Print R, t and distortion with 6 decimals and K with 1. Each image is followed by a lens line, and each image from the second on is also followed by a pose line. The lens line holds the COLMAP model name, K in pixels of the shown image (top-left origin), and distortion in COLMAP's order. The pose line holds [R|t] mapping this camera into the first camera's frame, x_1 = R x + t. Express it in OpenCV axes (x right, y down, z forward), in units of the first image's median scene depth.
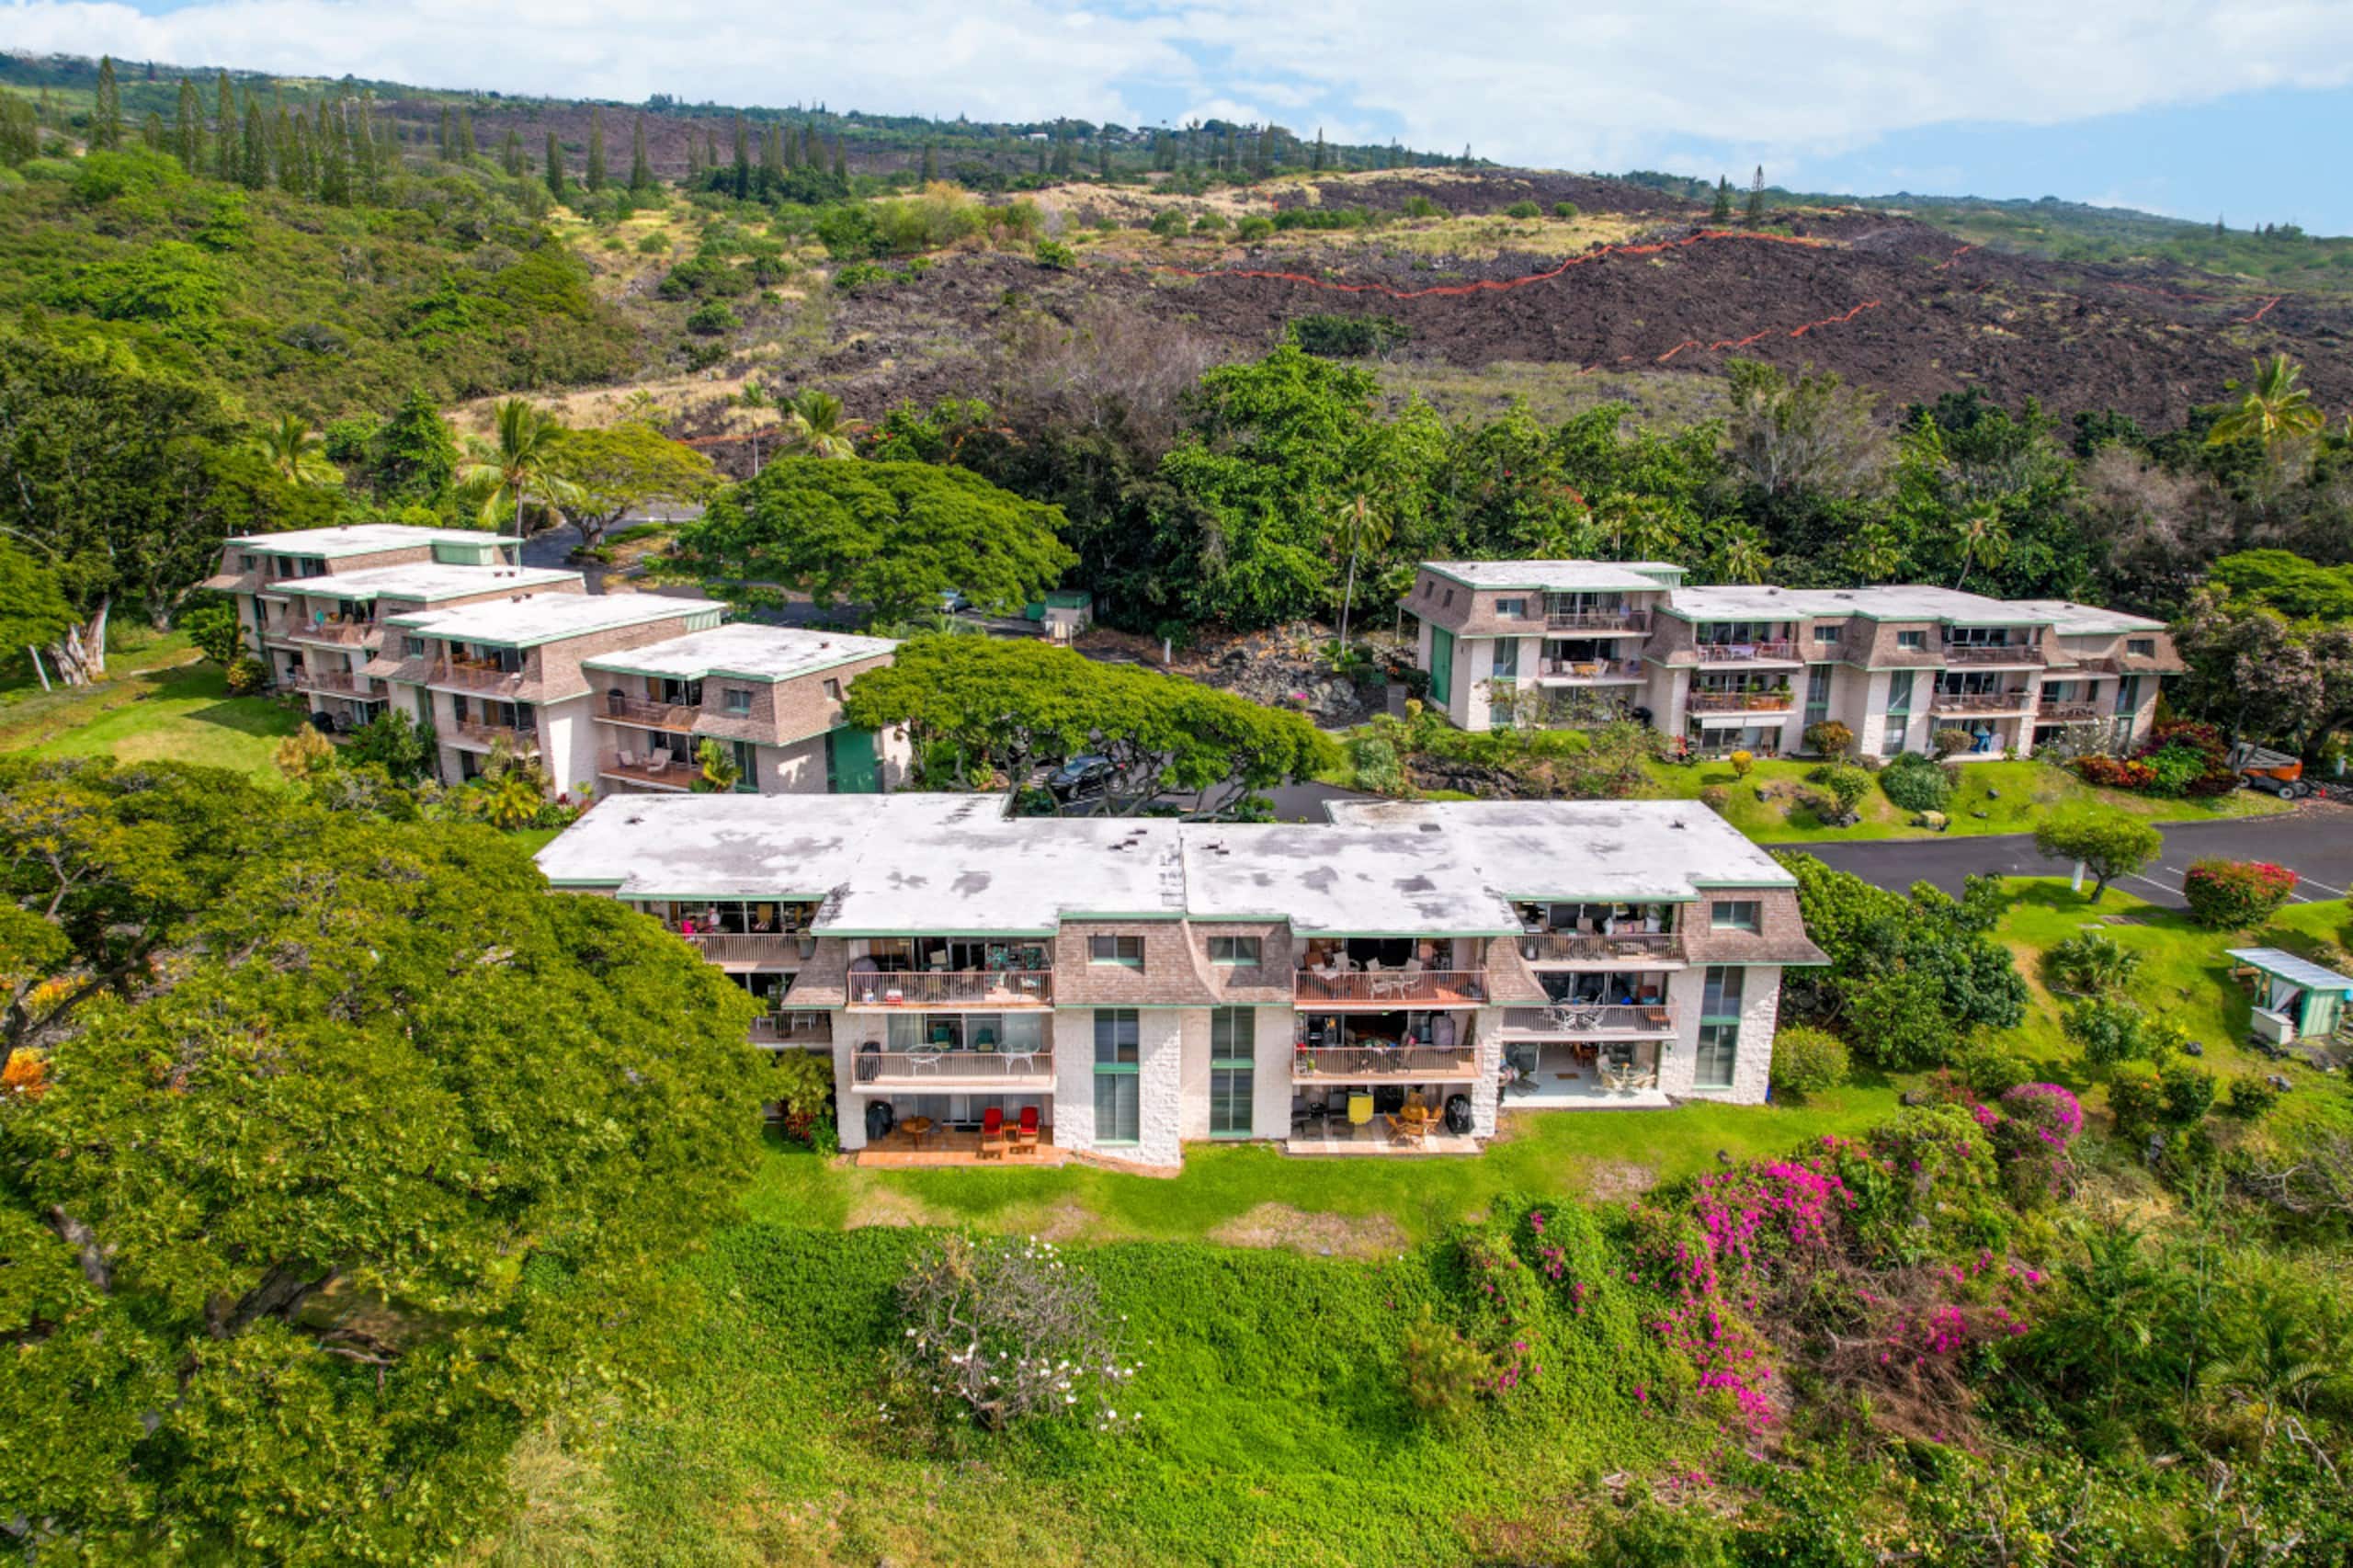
lens RADIAL K [[1510.7, 0, 1176.5], [0, 1510.7, 784.0], [0, 0, 1]] dist [-0.073124, 0.066391]
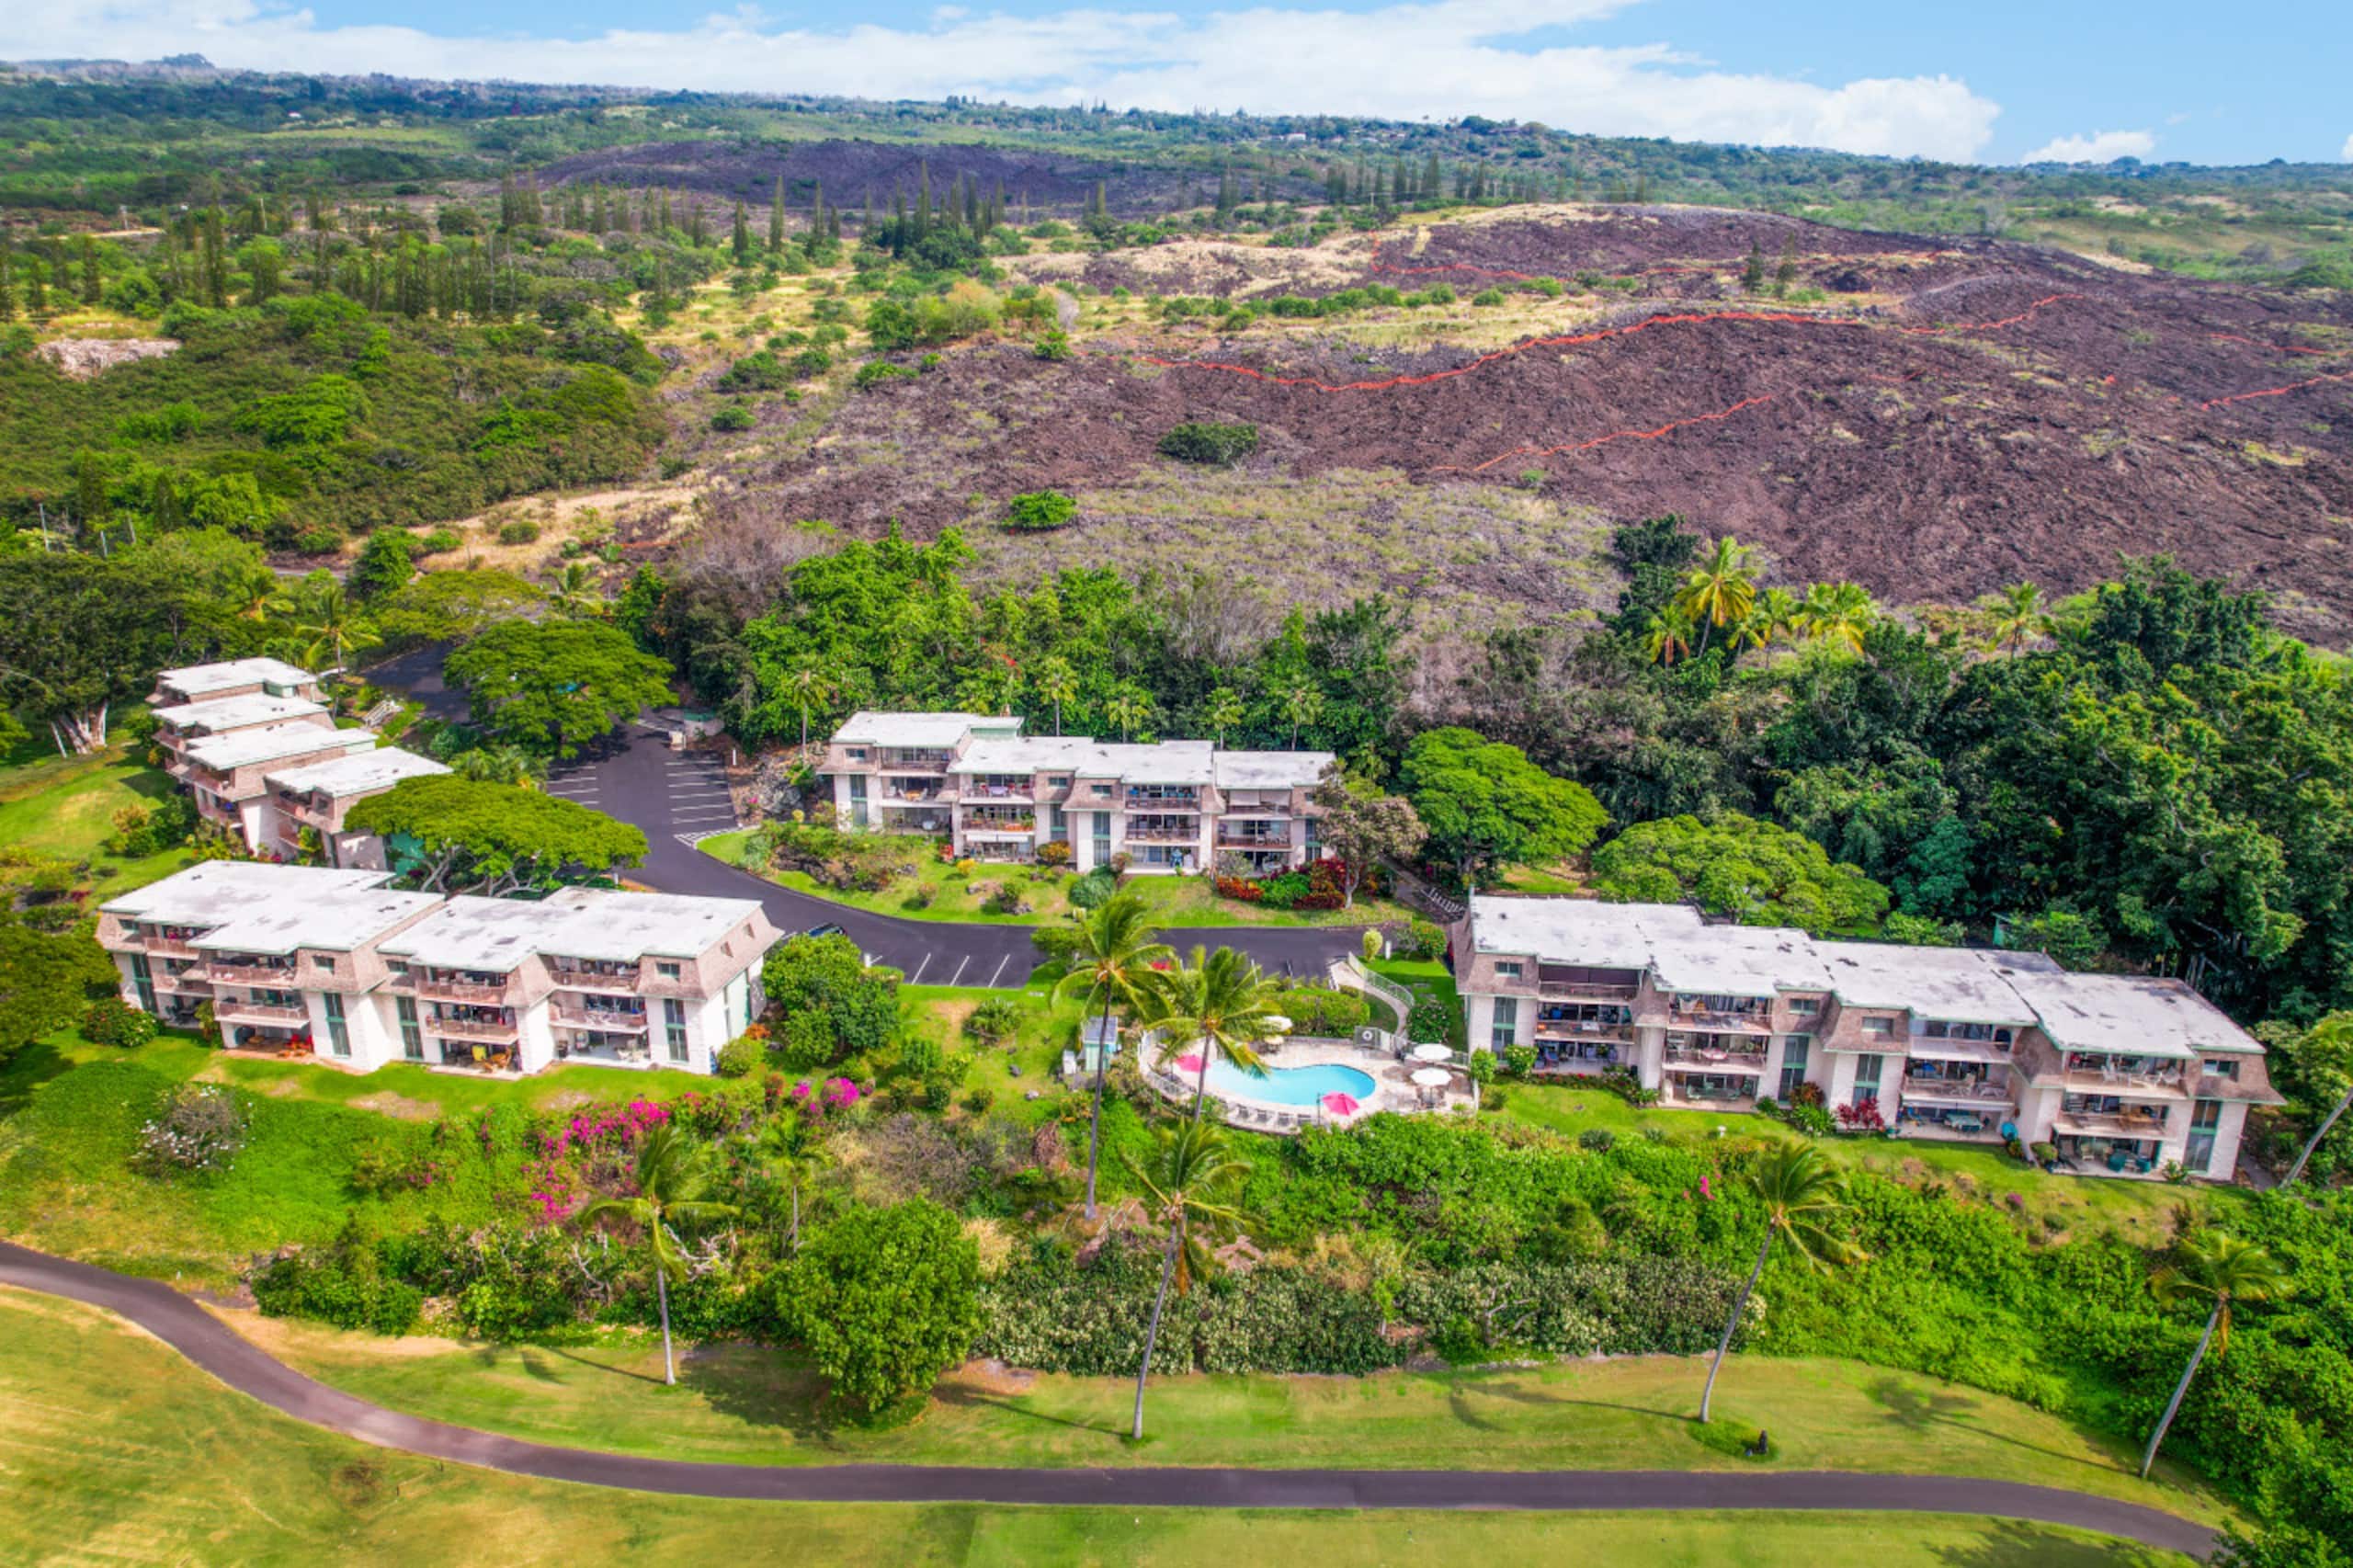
lens RADIAL K [[1510.7, 0, 1176.5], [0, 1510.7, 784.0], [0, 0, 1]] dist [-0.073124, 0.066391]
pose [[0.981102, 0.054485, -0.185664, 0.869849], [-0.051881, 0.998475, 0.018860, -0.139700], [0.186408, -0.008871, 0.982432, -0.470400]]
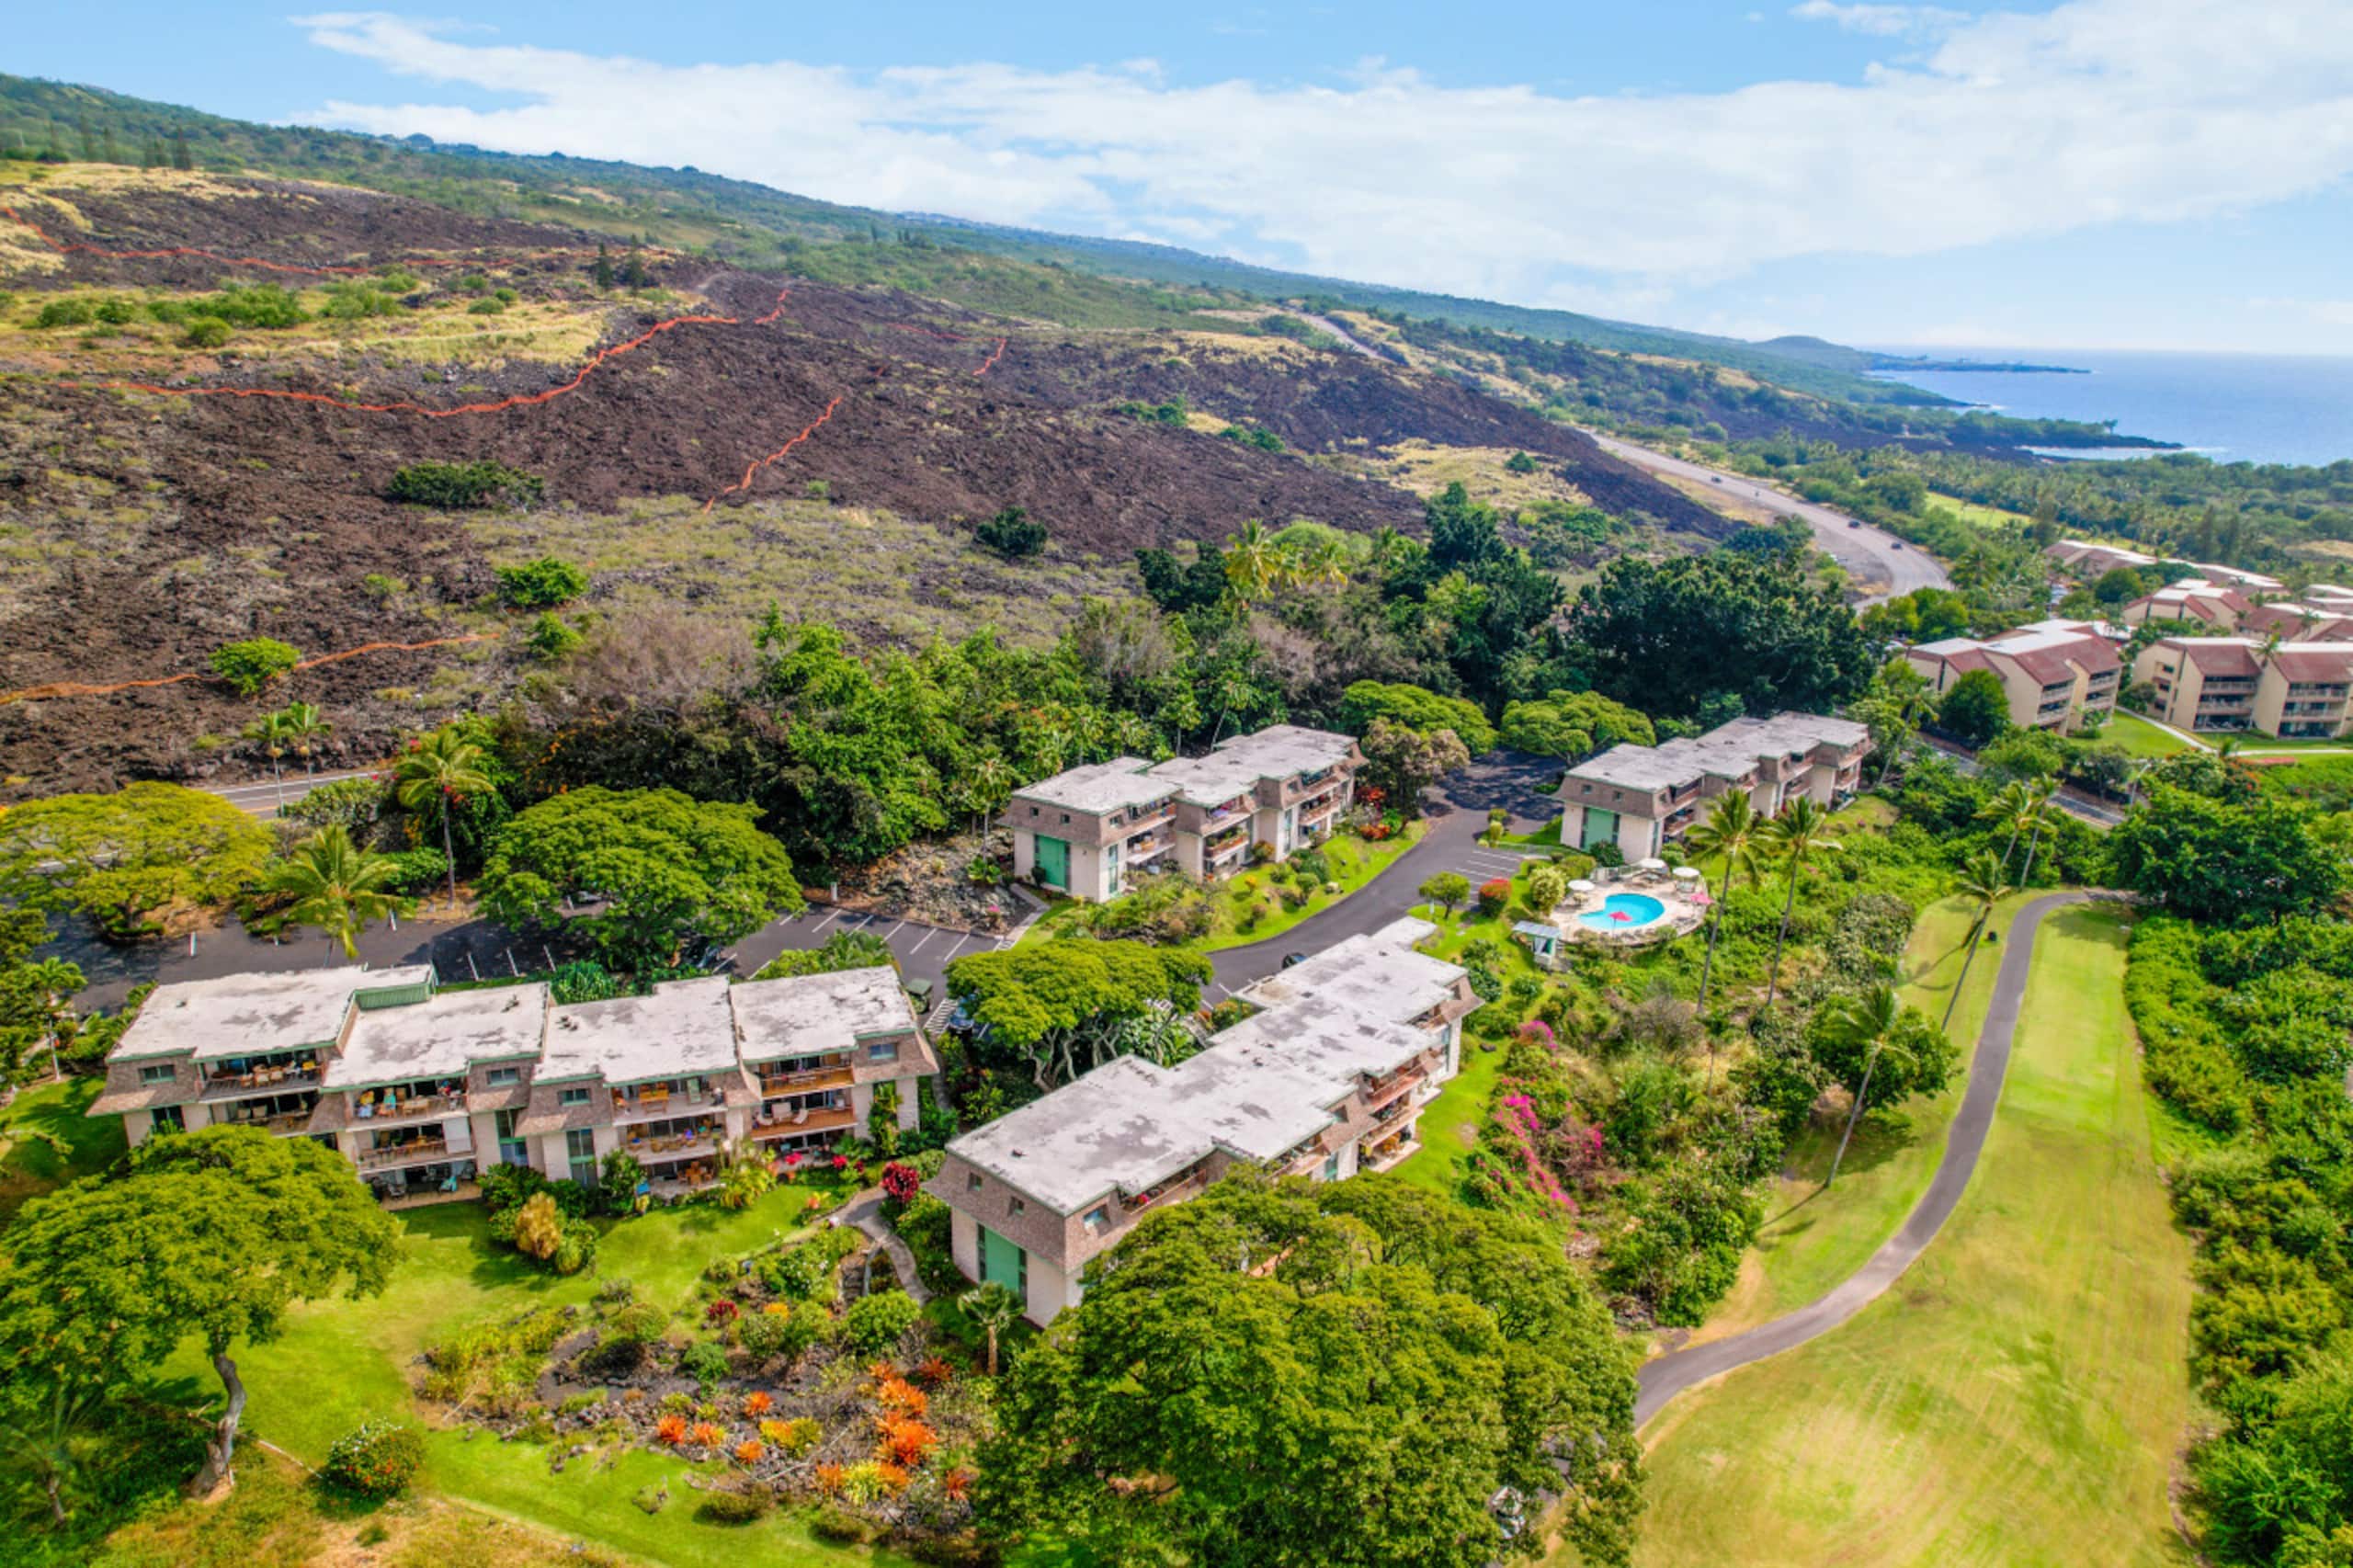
lens RADIAL K [[1510.7, 0, 1176.5], [0, 1510.7, 784.0], [0, 0, 1]] dist [-0.073124, 0.066391]
pose [[0.685879, -0.212939, 0.695865, -0.850466], [0.188491, 0.975581, 0.112748, -0.333103], [-0.702881, 0.053832, 0.709267, -0.164936]]
